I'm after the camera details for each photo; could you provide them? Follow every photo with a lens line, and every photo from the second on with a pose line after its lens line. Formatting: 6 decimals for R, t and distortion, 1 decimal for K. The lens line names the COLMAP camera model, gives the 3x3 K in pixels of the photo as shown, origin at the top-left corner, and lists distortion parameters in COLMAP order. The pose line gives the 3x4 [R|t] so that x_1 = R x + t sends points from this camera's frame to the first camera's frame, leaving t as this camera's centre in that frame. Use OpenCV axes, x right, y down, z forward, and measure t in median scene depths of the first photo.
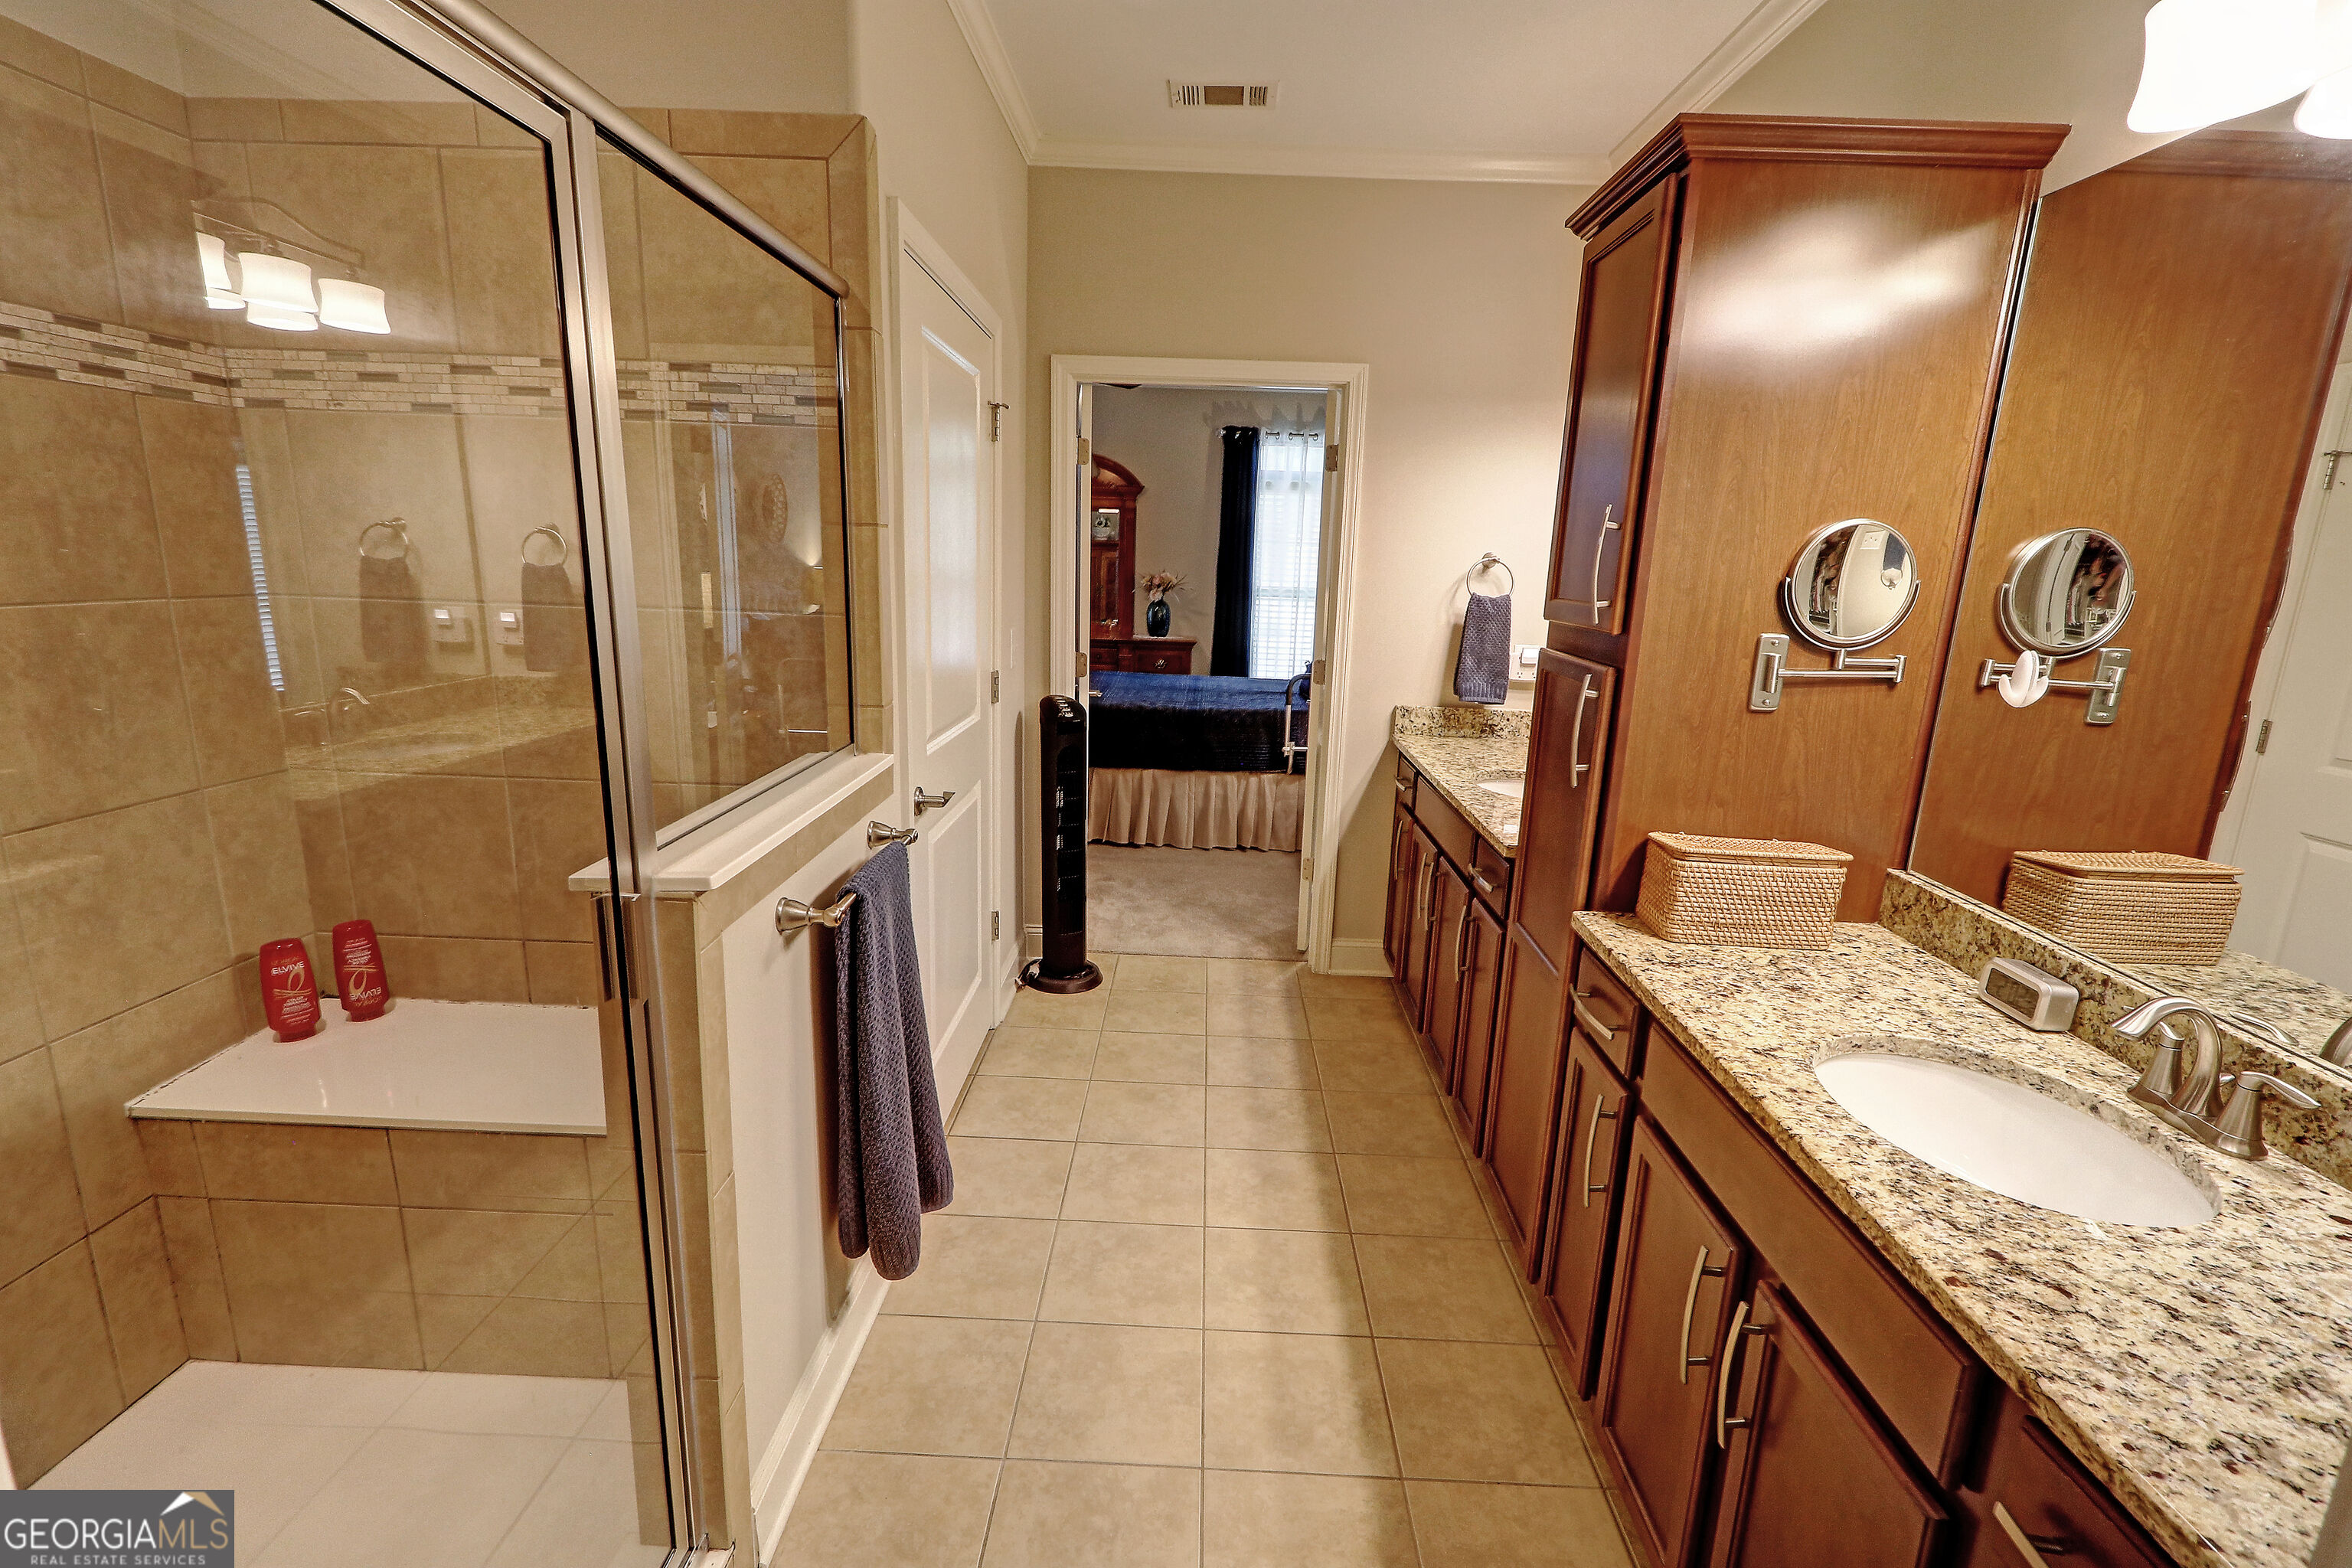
lens RADIAL K [[1050.5, 0, 1176.0], [0, 1050.5, 784.0], [0, 0, 1]] dist [0.003090, -0.000824]
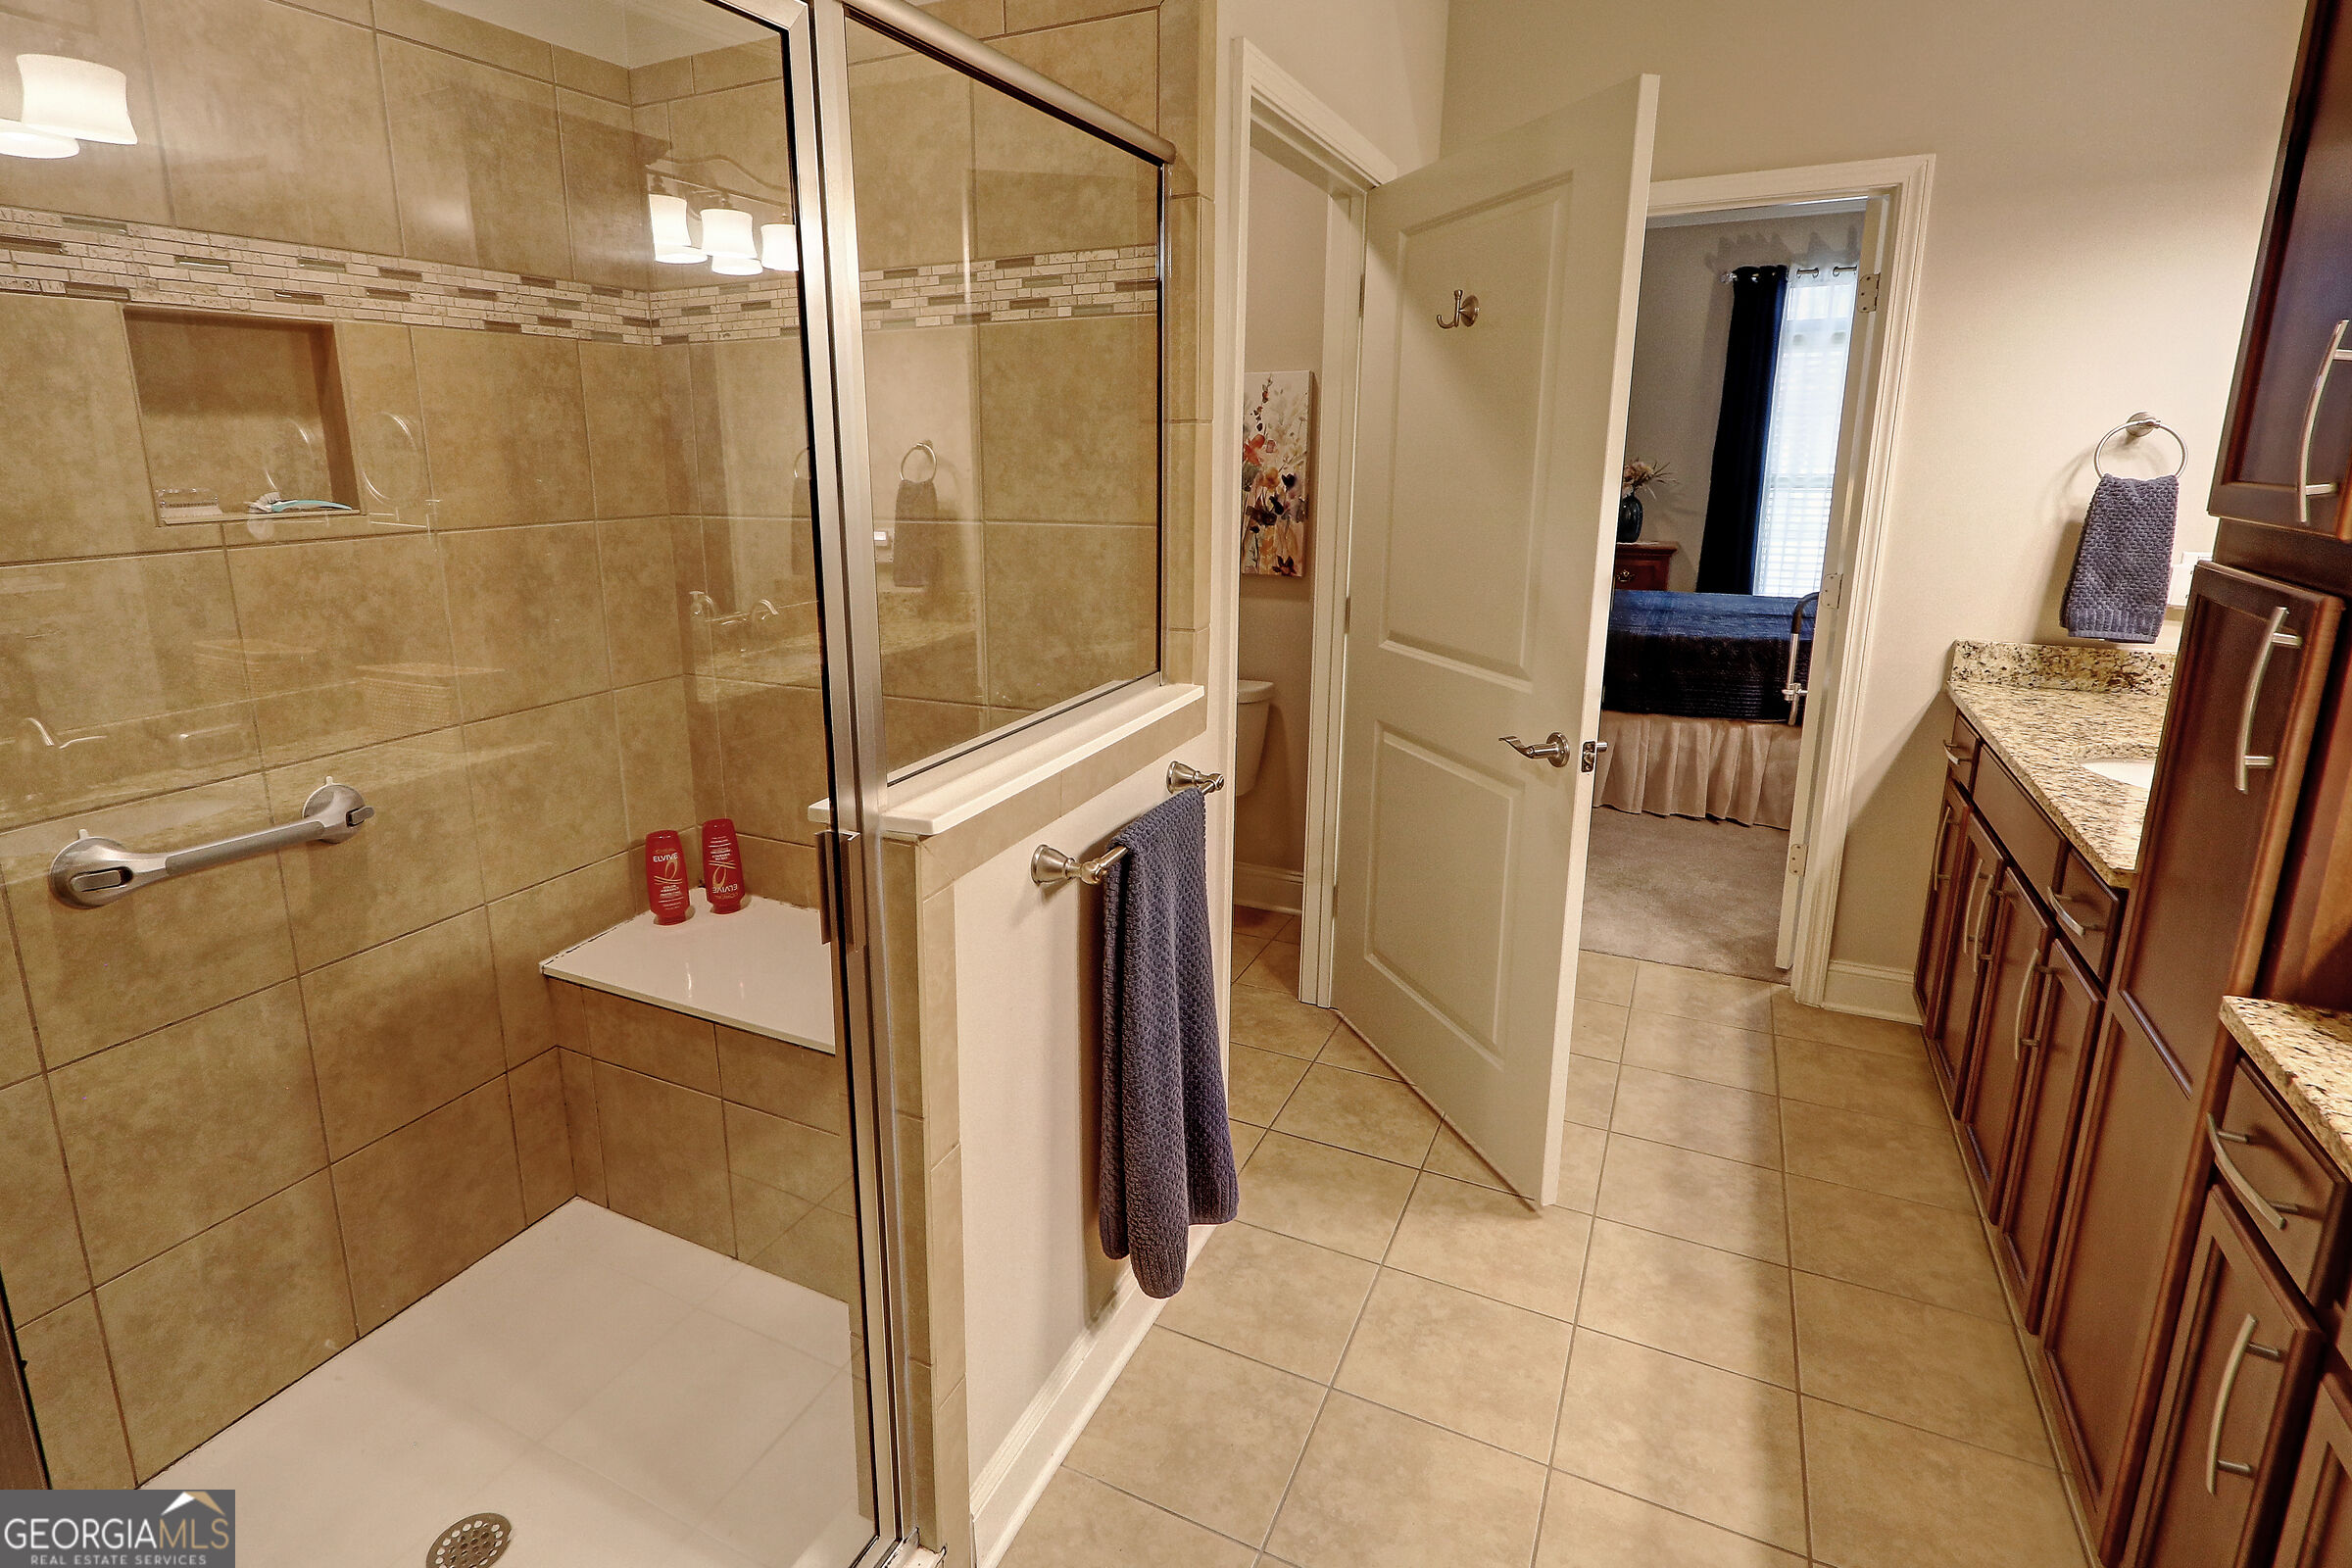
lens RADIAL K [[1173.2, 0, 1094.9], [0, 1173.2, 705.6], [0, 0, 1]] dist [0.006595, -0.004115]
pose [[0.898392, 0.052582, -0.436036, 0.076023], [-0.053236, 0.998524, 0.010727, -0.018478], [0.435956, 0.013576, 0.899865, 0.097178]]
